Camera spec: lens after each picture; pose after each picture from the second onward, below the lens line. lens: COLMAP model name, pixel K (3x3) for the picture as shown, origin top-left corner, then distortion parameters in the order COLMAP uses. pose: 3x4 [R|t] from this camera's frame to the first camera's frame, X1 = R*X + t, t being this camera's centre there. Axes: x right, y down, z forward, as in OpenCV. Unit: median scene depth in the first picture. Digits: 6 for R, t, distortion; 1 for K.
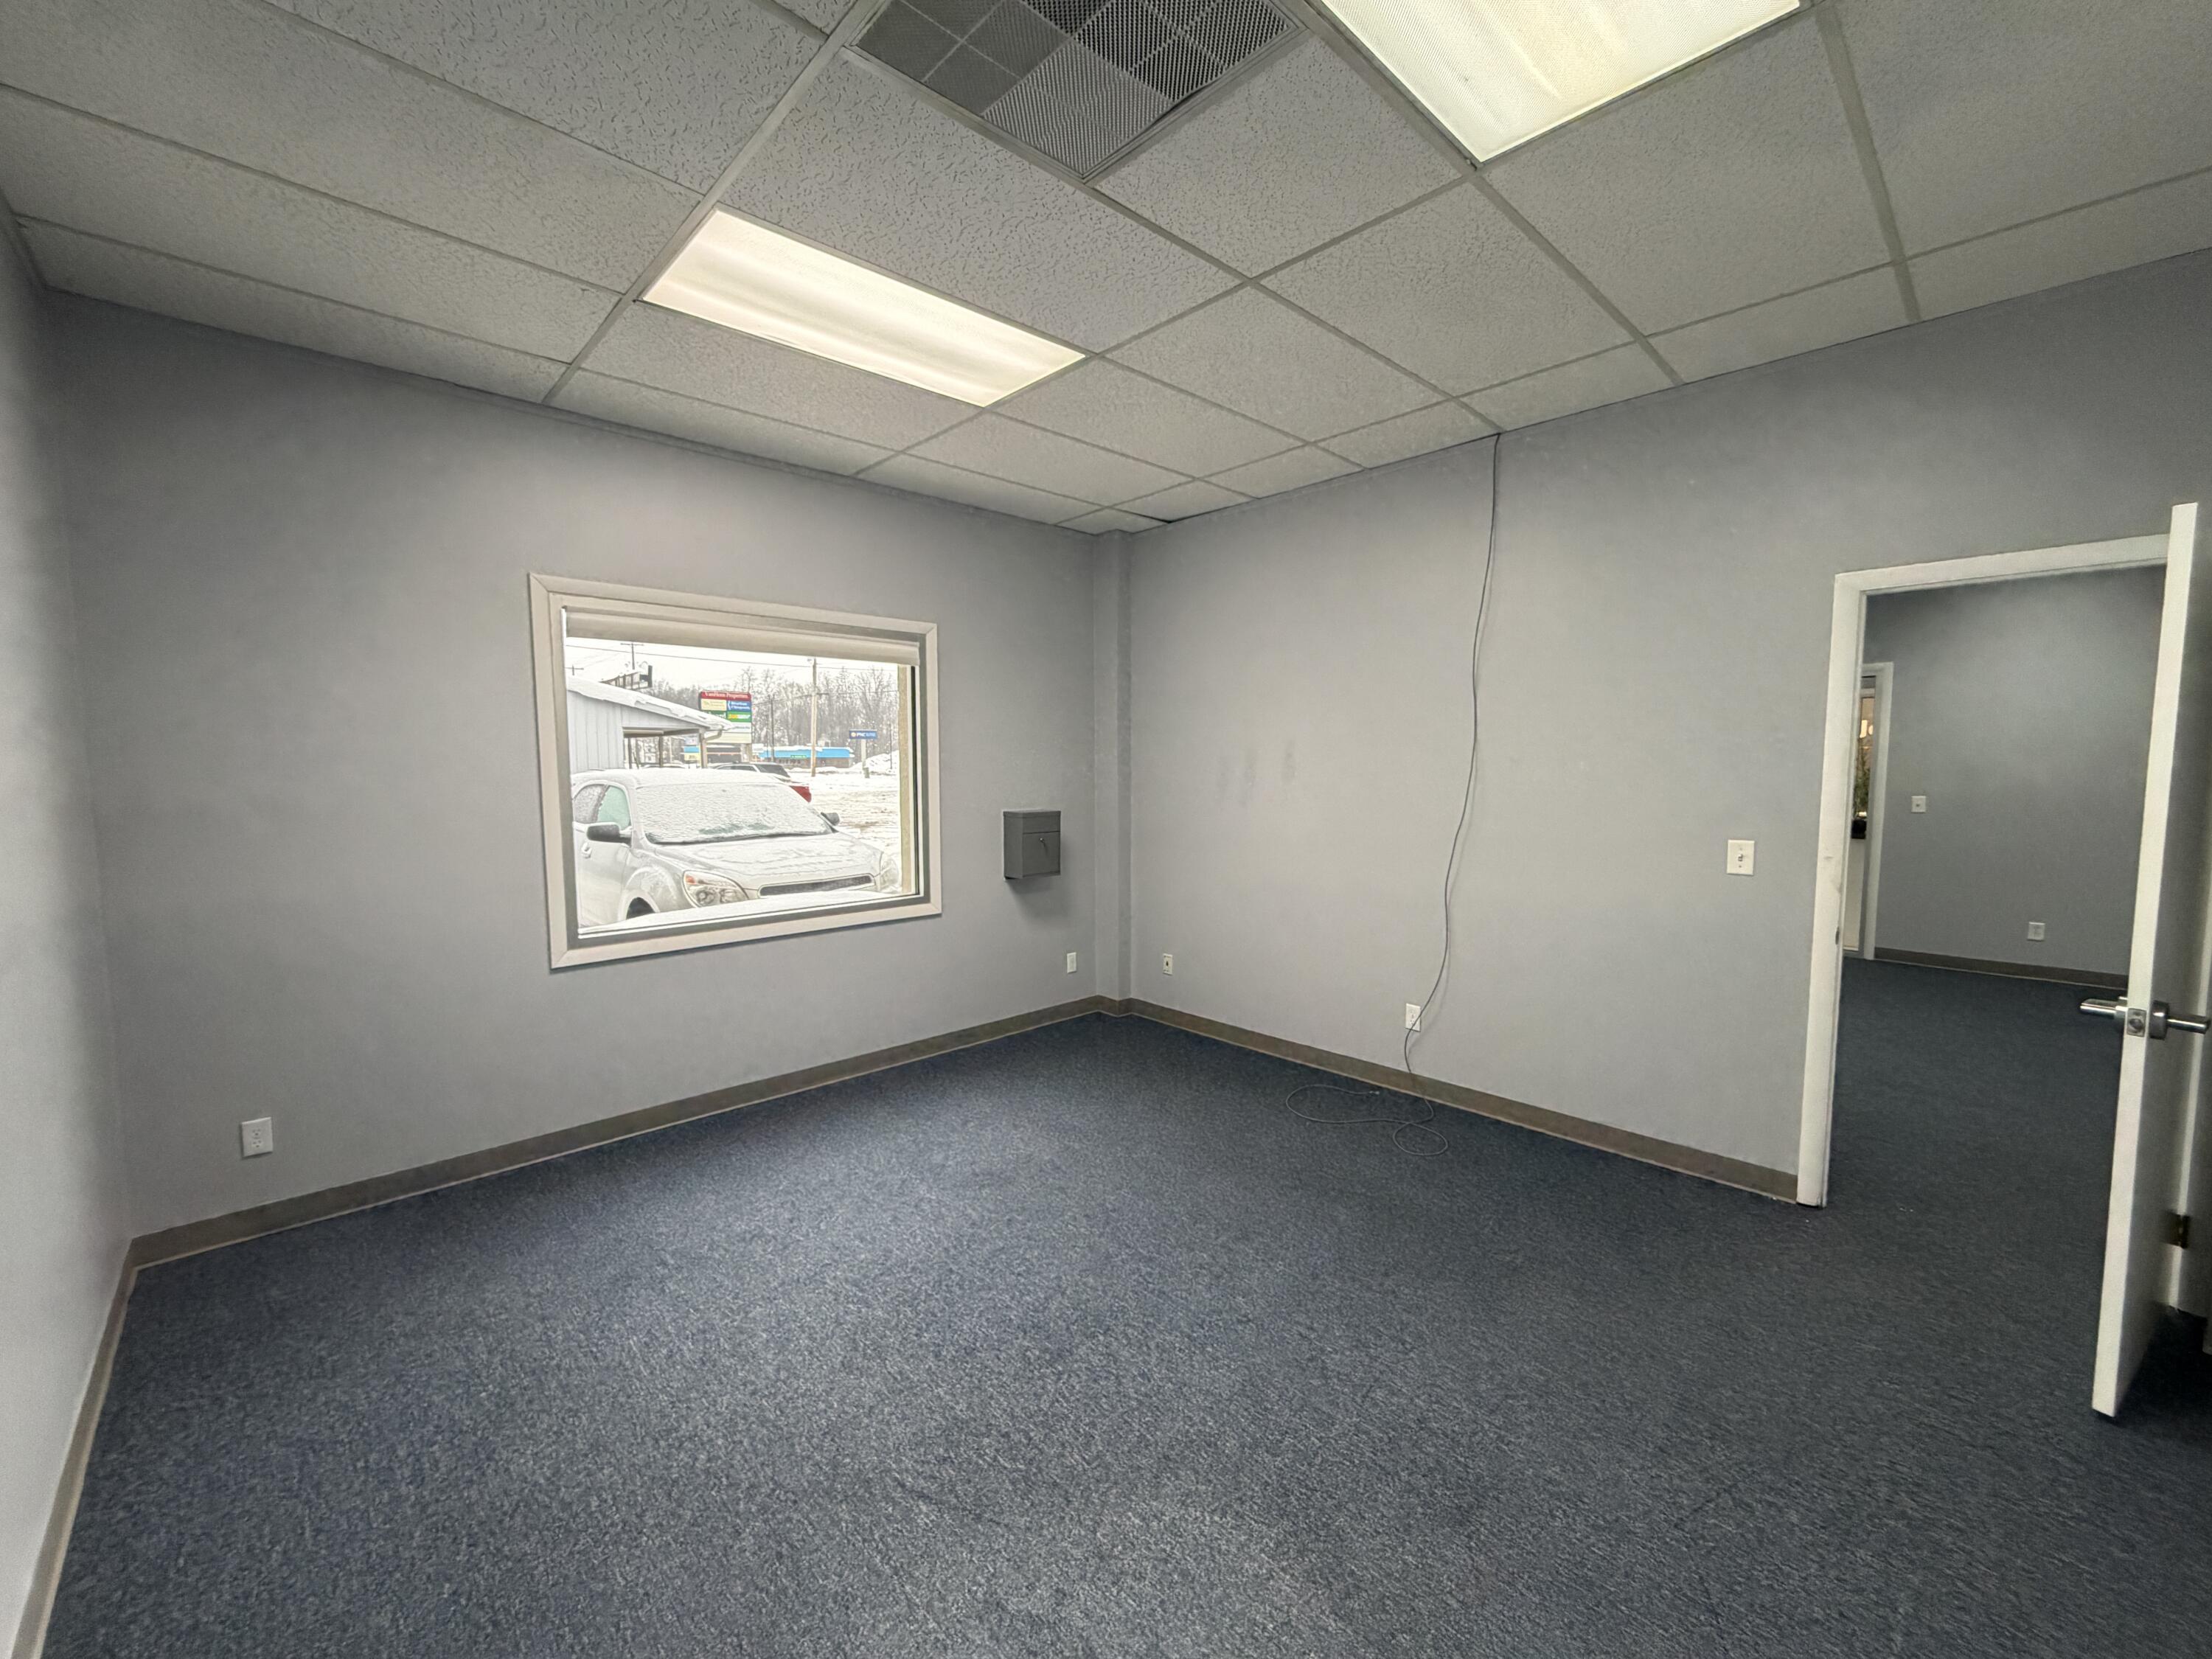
lens RADIAL K [[888.0, 0, 1106.0], [0, 888.0, 829.5], [0, 0, 1]] dist [0.002024, 0.000238]
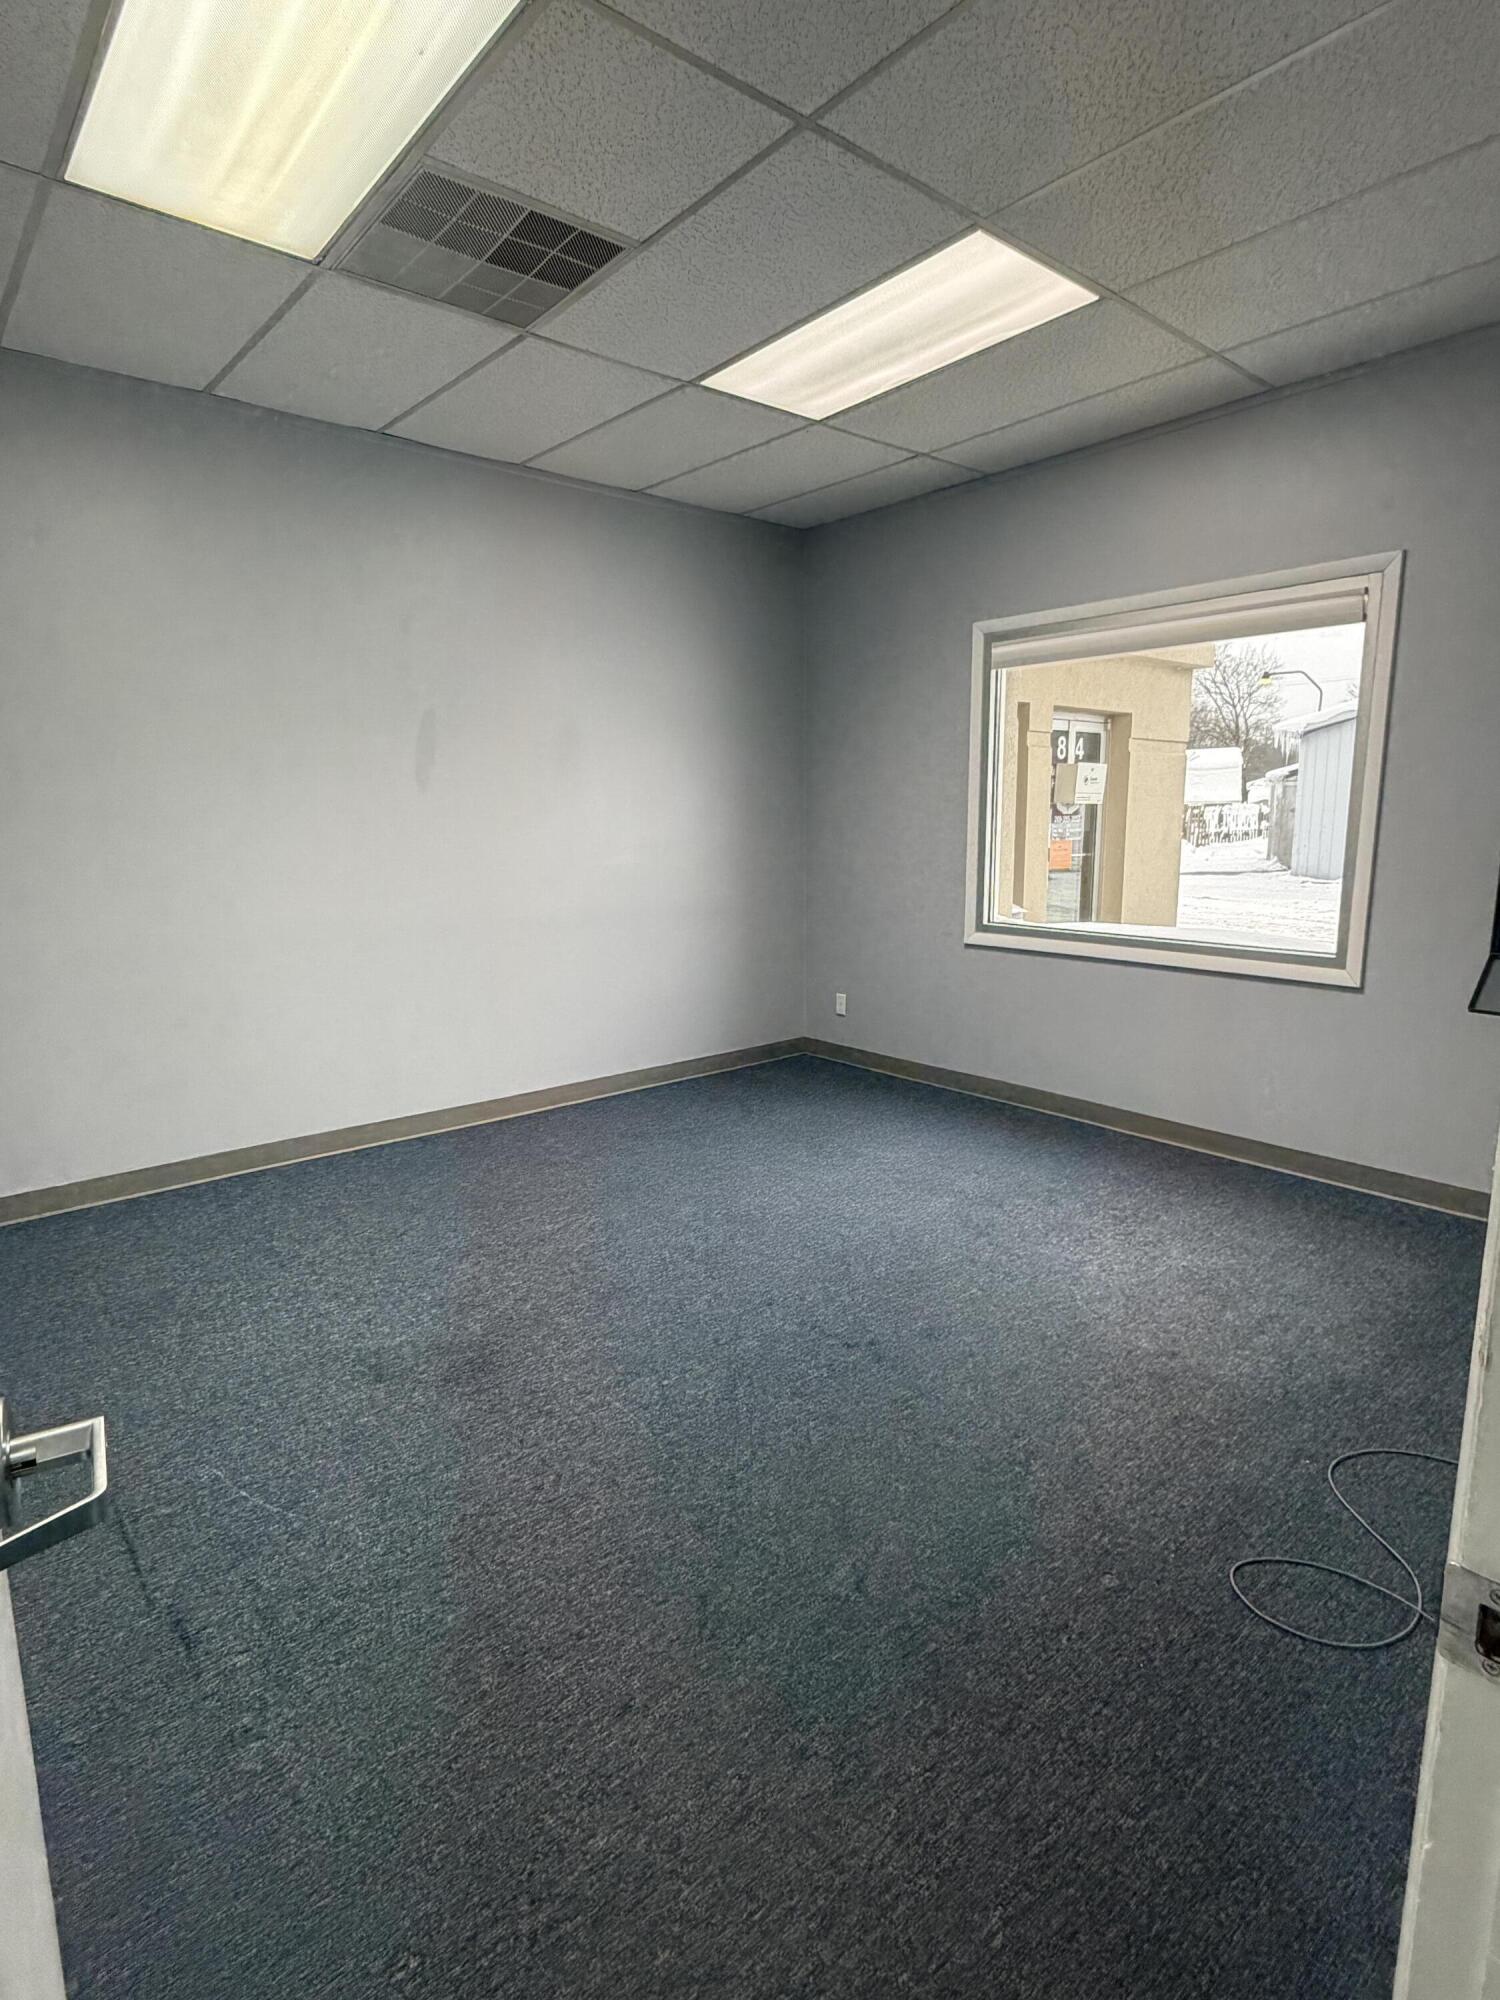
lens RADIAL K [[1078.7, 0, 750.0], [0, 1078.7, 1000.0], [0, 0, 1]] dist [-0.002412, -0.000369]
pose [[-0.071525, 0.171399, -0.982602, 0.954751], [-0.071468, 0.981712, 0.176446, -0.013511], [0.994875, 0.082845, -0.057967, 0.827529]]
